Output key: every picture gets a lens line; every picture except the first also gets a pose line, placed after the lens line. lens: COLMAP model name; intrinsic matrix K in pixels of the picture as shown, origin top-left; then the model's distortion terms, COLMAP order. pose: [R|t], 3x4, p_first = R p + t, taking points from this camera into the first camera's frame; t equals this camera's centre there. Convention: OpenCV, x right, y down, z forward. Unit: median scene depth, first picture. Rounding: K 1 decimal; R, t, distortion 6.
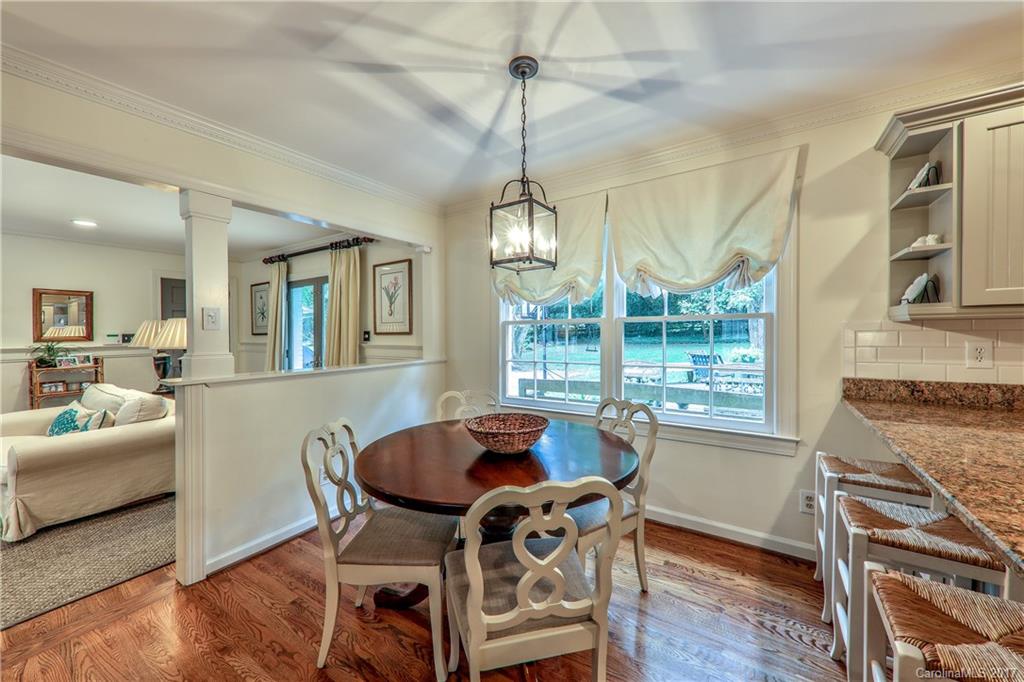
lens RADIAL K [[381.5, 0, 512.5], [0, 381.5, 333.1], [0, 0, 1]] dist [-0.000568, -0.000173]
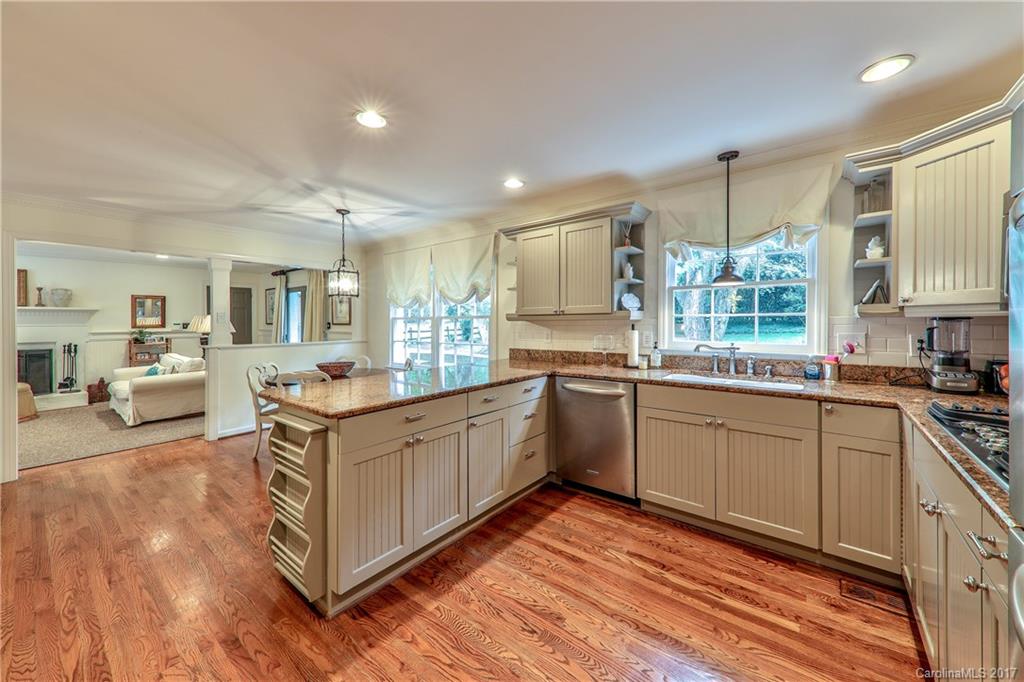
lens RADIAL K [[381.2, 0, 511.8], [0, 381.2, 321.5], [0, 0, 1]] dist [0.001247, 0.000007]
pose [[0.996354, 0.005337, -0.085148, 1.031388], [-0.005526, 0.999983, -0.001980, -0.021247], [0.085136, 0.002443, 0.996366, -1.006483]]
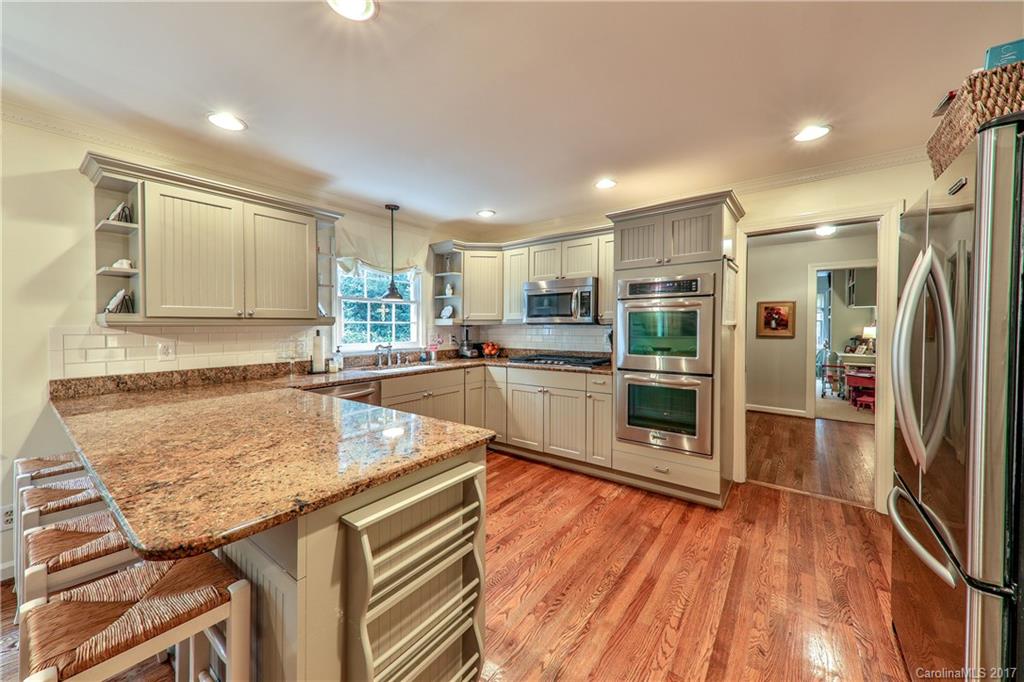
lens RADIAL K [[377.2, 0, 509.3], [0, 377.2, 335.4], [0, 0, 1]] dist [0.011541, -0.000203]
pose [[0.063878, -0.013519, 0.997866, -0.088990], [0.008556, 0.999879, 0.012999, -0.008066], [-0.997921, 0.007707, 0.063986, -0.309247]]
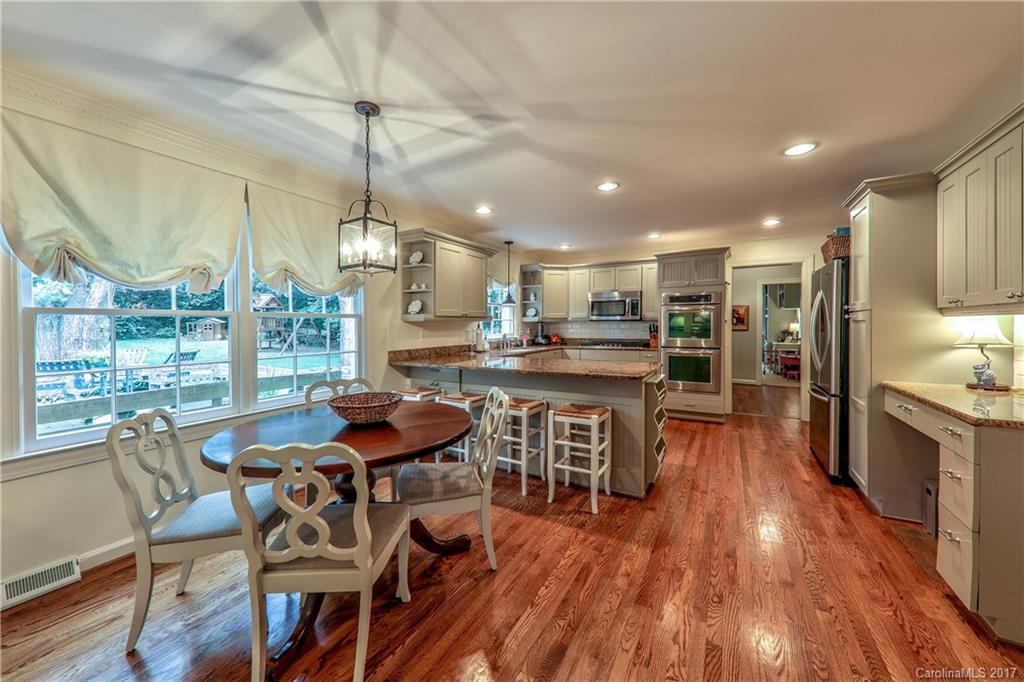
lens RADIAL K [[377.2, 0, 509.3], [0, 377.2, 335.4], [0, 0, 1]] dist [0.011541, -0.000203]
pose [[-0.057424, -0.015578, 0.998228, -1.005373], [0.012328, 0.999791, 0.016311, 0.017451], [-0.998274, 0.013242, -0.057220, 0.507938]]
